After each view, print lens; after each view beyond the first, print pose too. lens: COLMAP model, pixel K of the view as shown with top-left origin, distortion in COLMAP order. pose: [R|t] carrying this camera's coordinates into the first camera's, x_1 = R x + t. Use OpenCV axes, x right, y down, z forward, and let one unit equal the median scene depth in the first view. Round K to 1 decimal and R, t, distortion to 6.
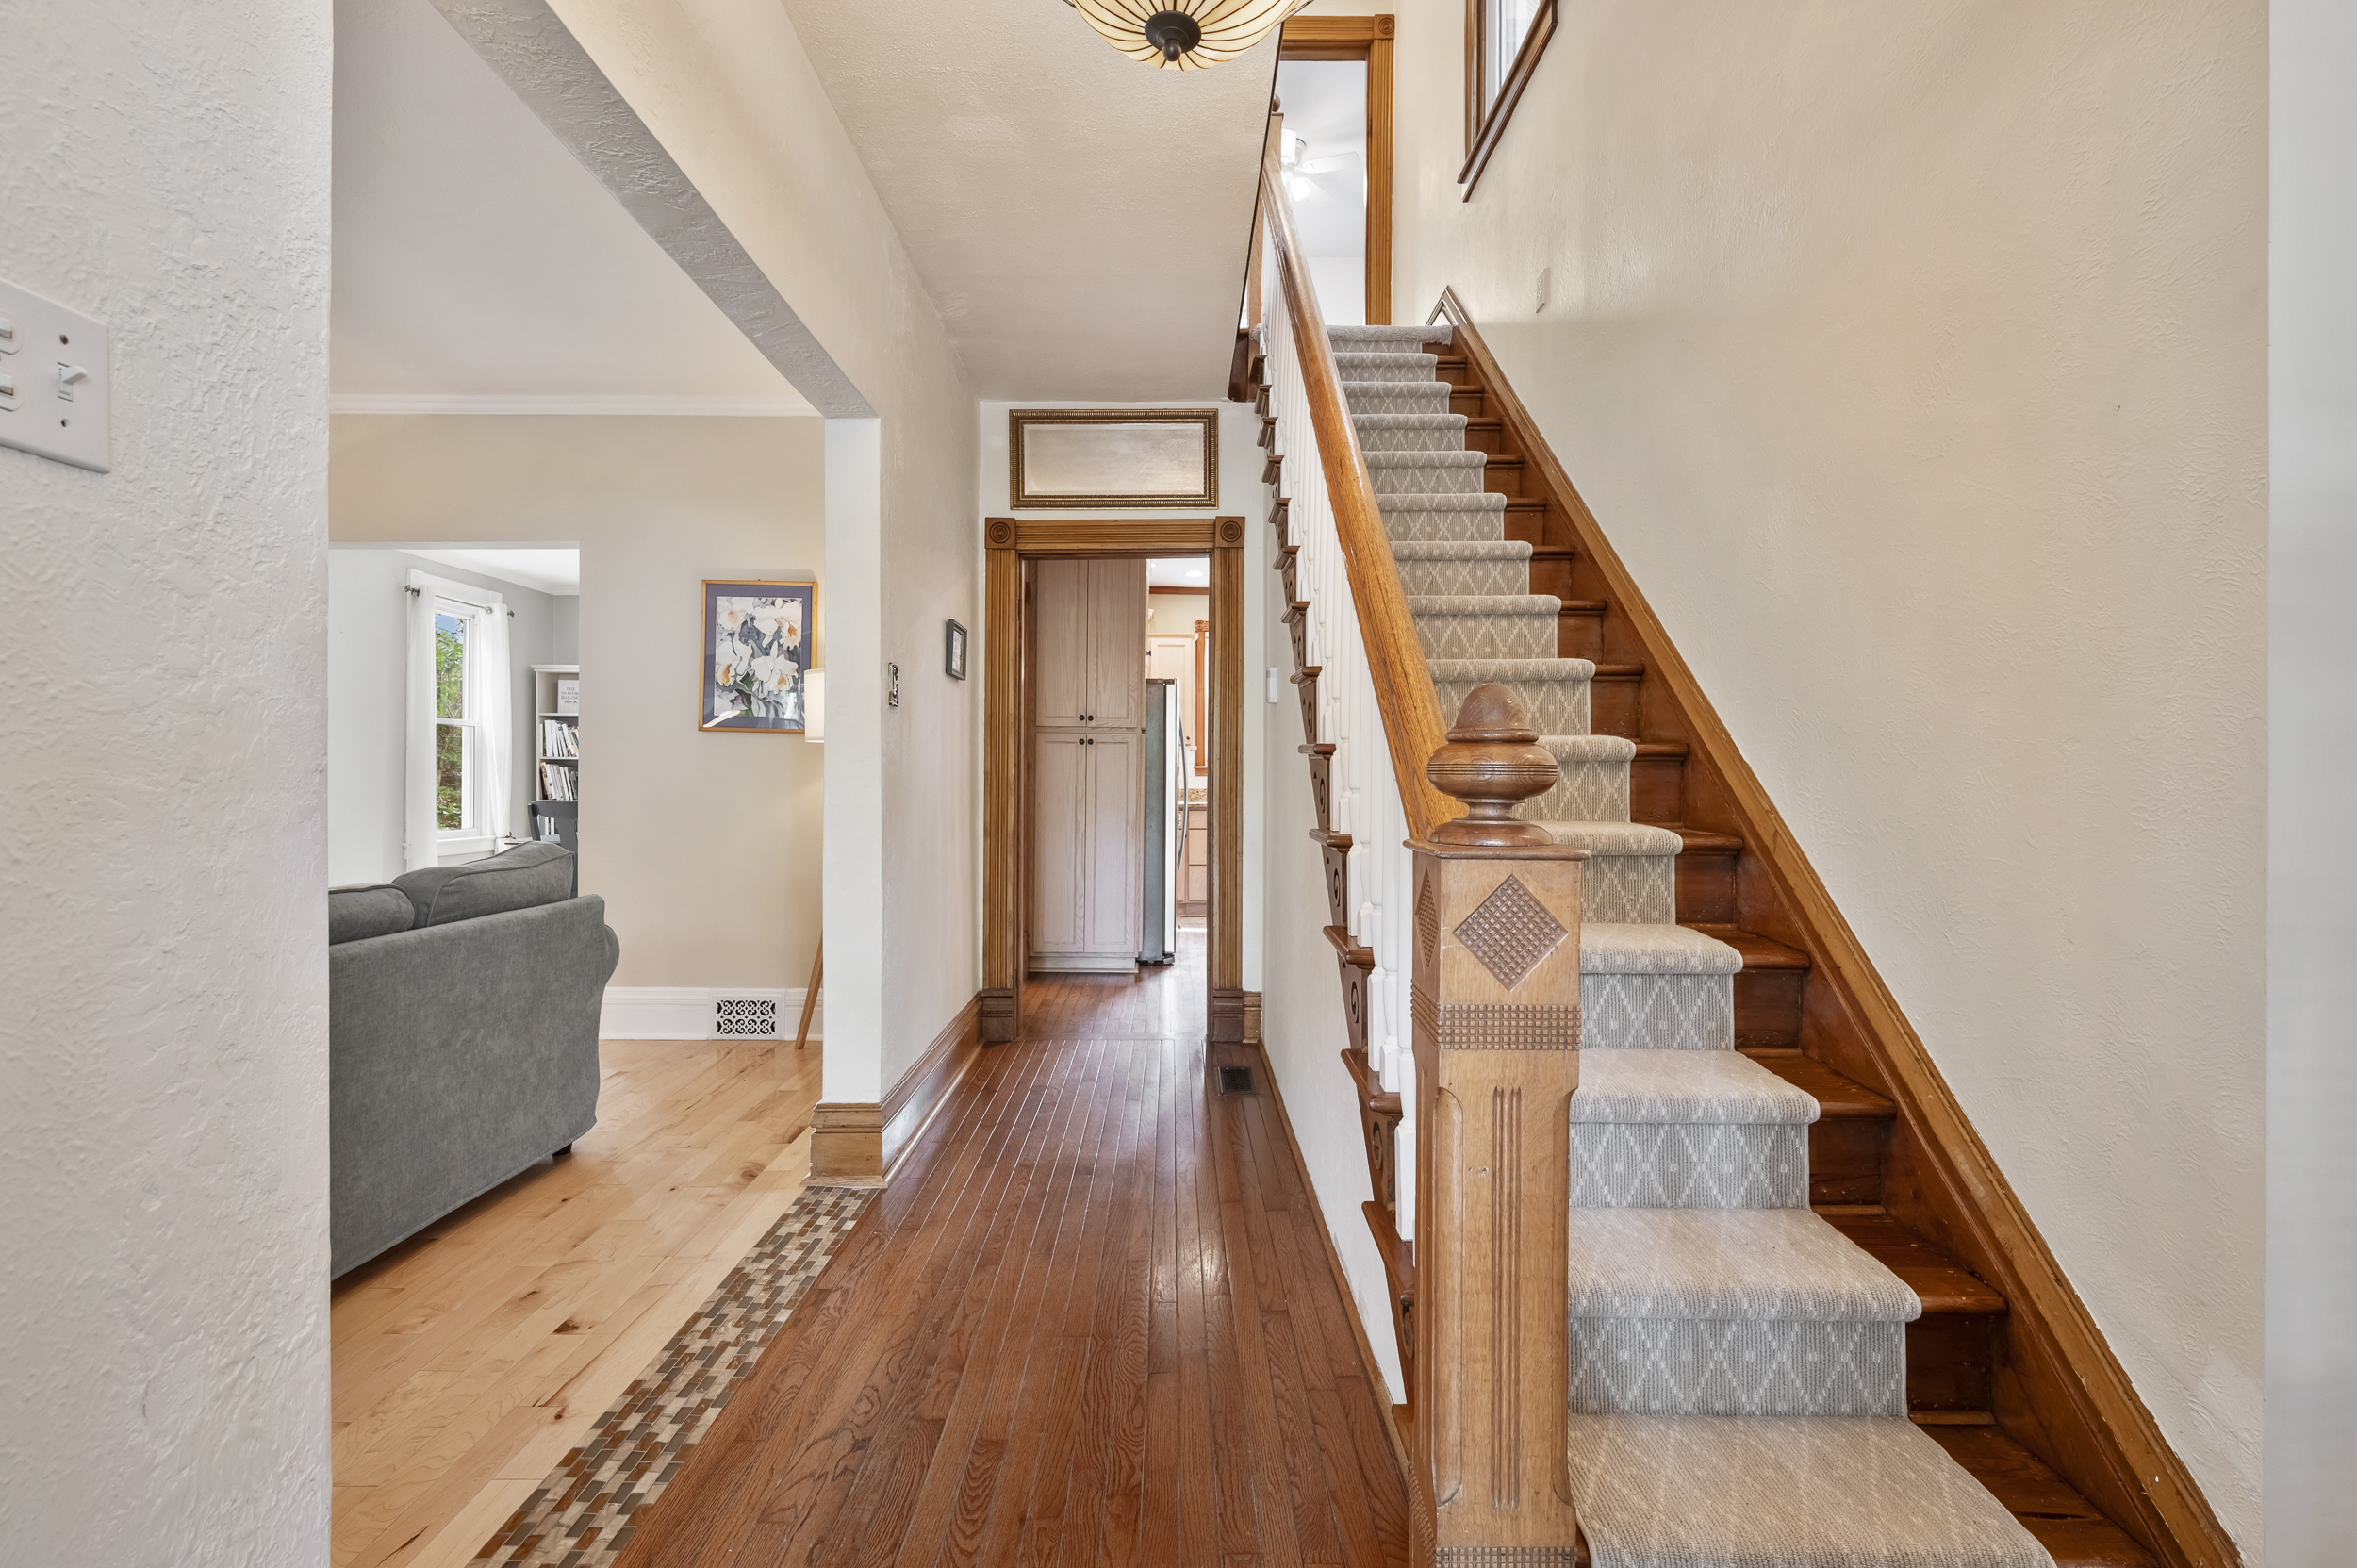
lens RADIAL K [[1040.9, 0, 1192.7], [0, 1040.9, 786.4], [0, 0, 1]] dist [-0.001473, 0.000946]
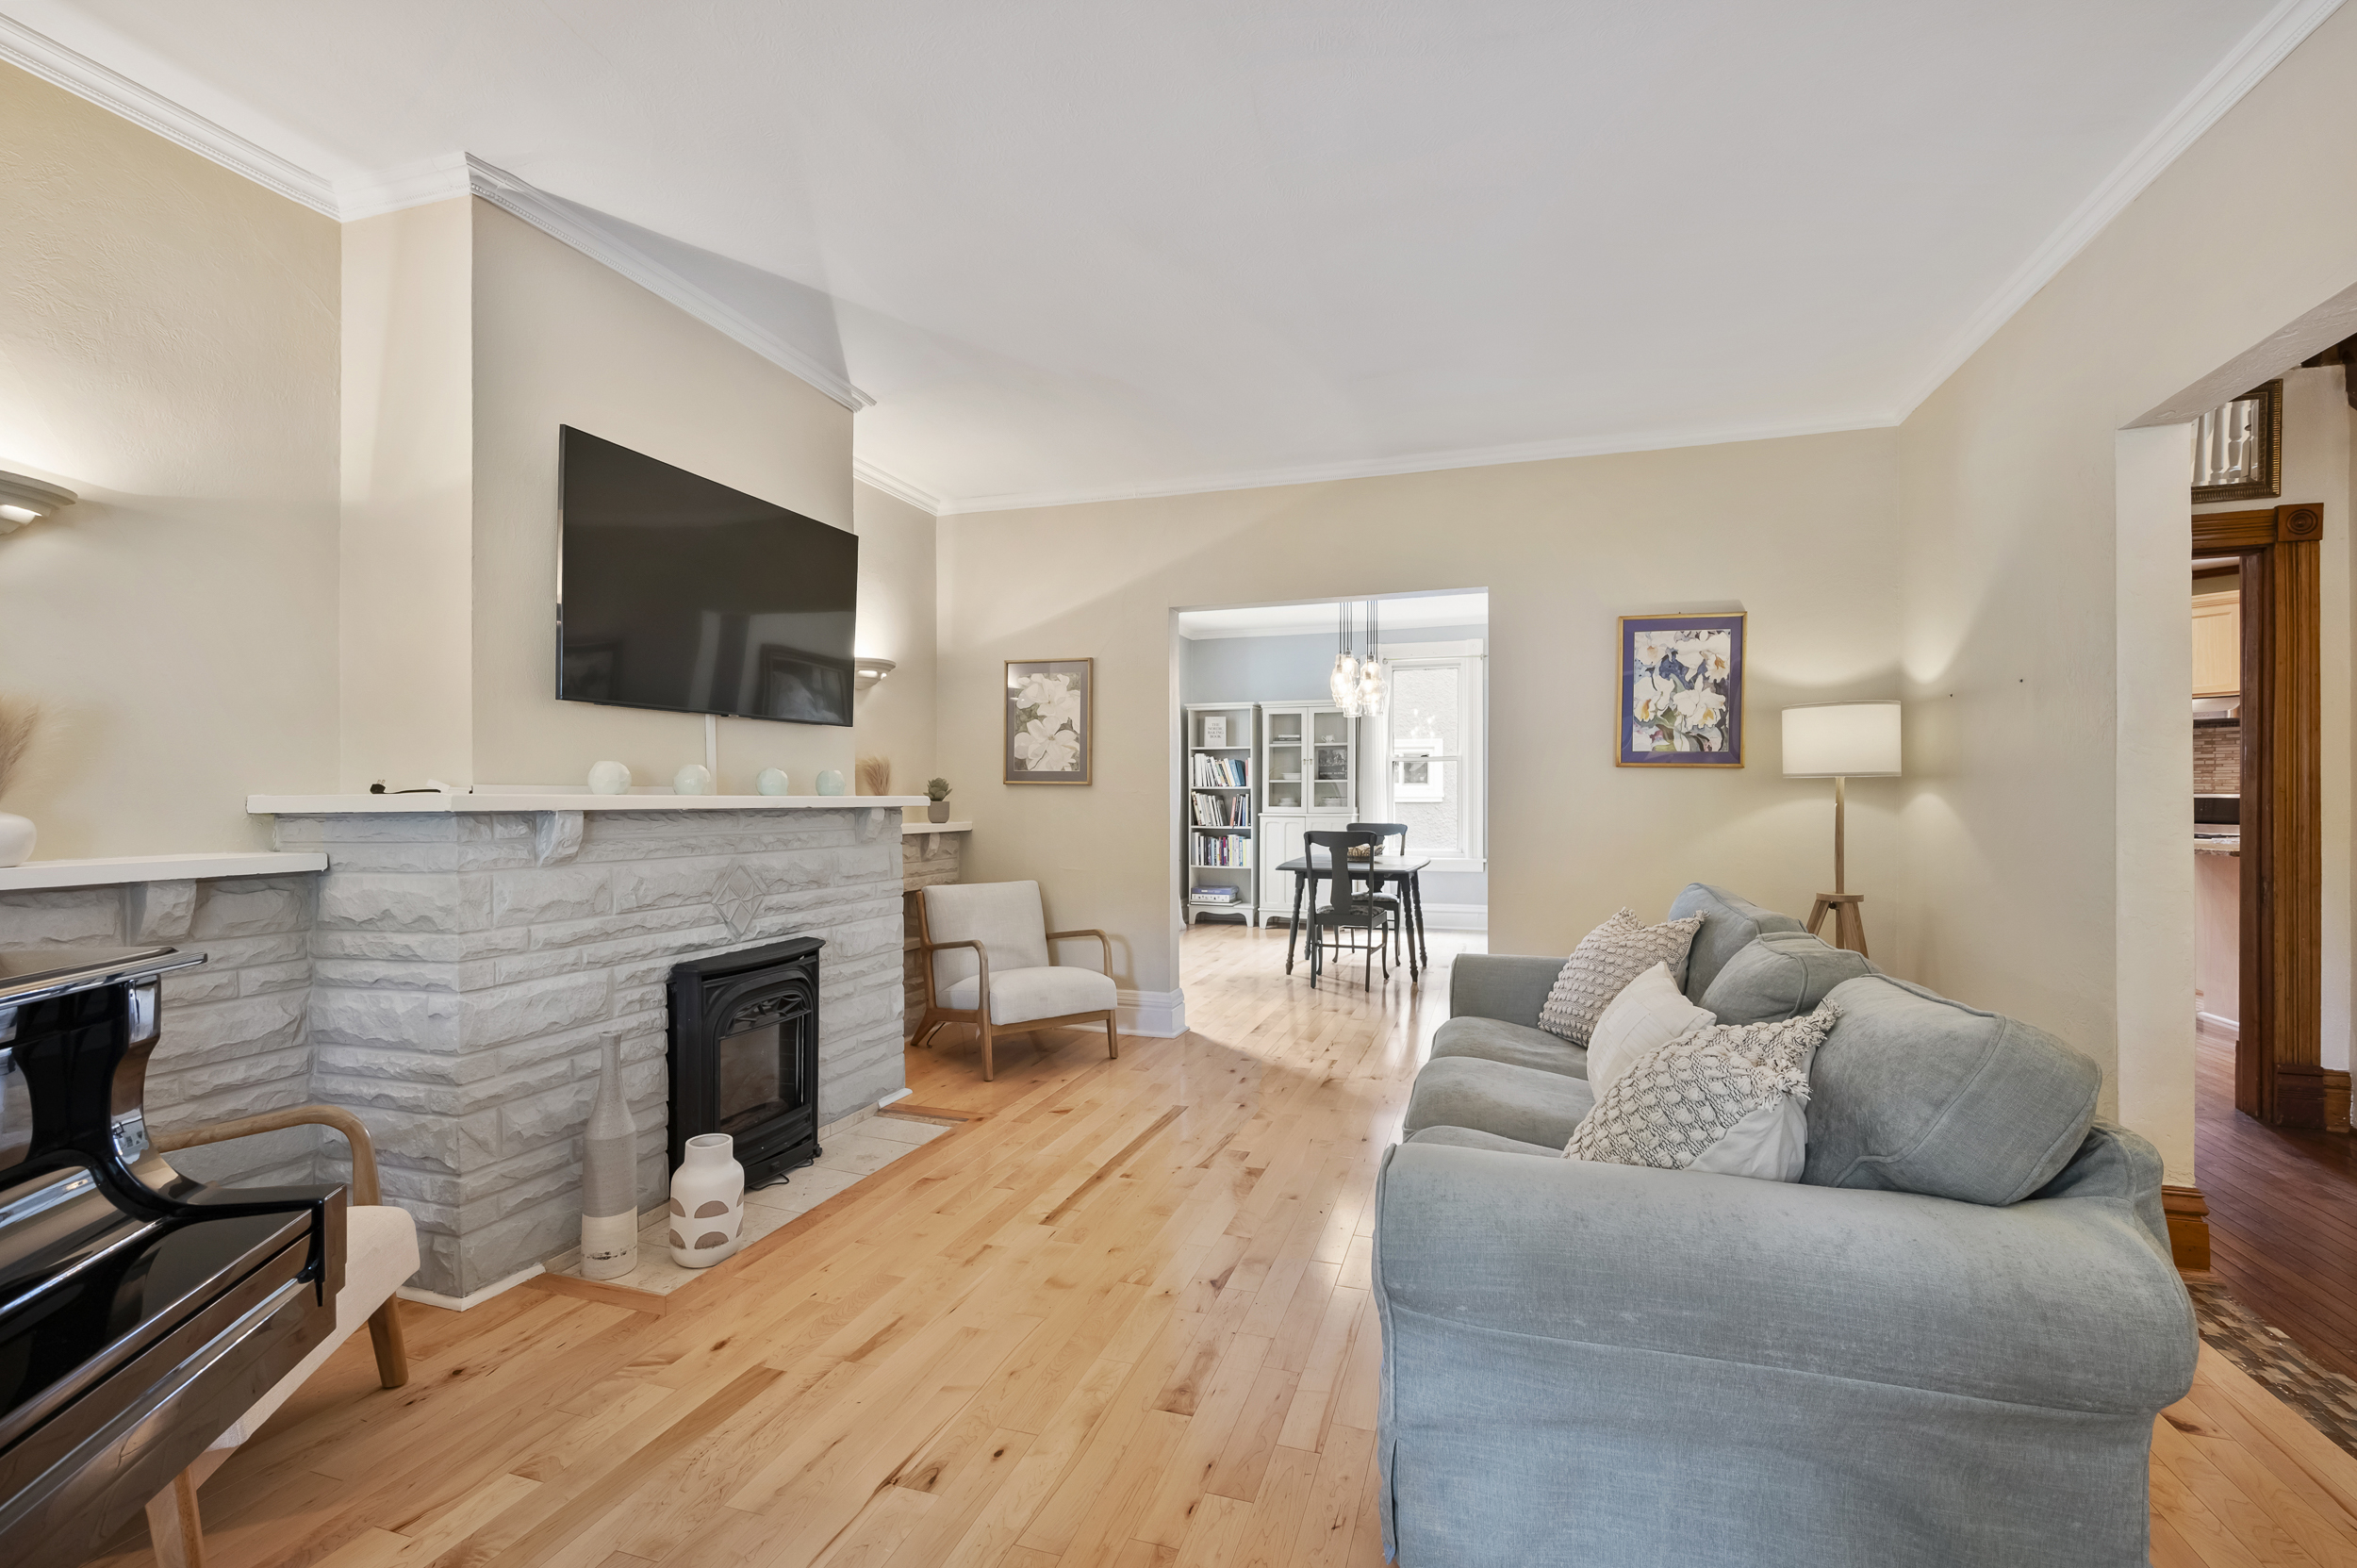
lens RADIAL K [[1040.9, 0, 1182.4], [0, 1040.9, 792.8], [0, 0, 1]] dist [-0.001473, 0.000946]
pose [[0.946167, -0.007844, -0.323583, -0.546298], [0.004265, 0.999922, -0.011768, -0.018569], [0.323650, 0.009754, 0.946127, -0.084750]]
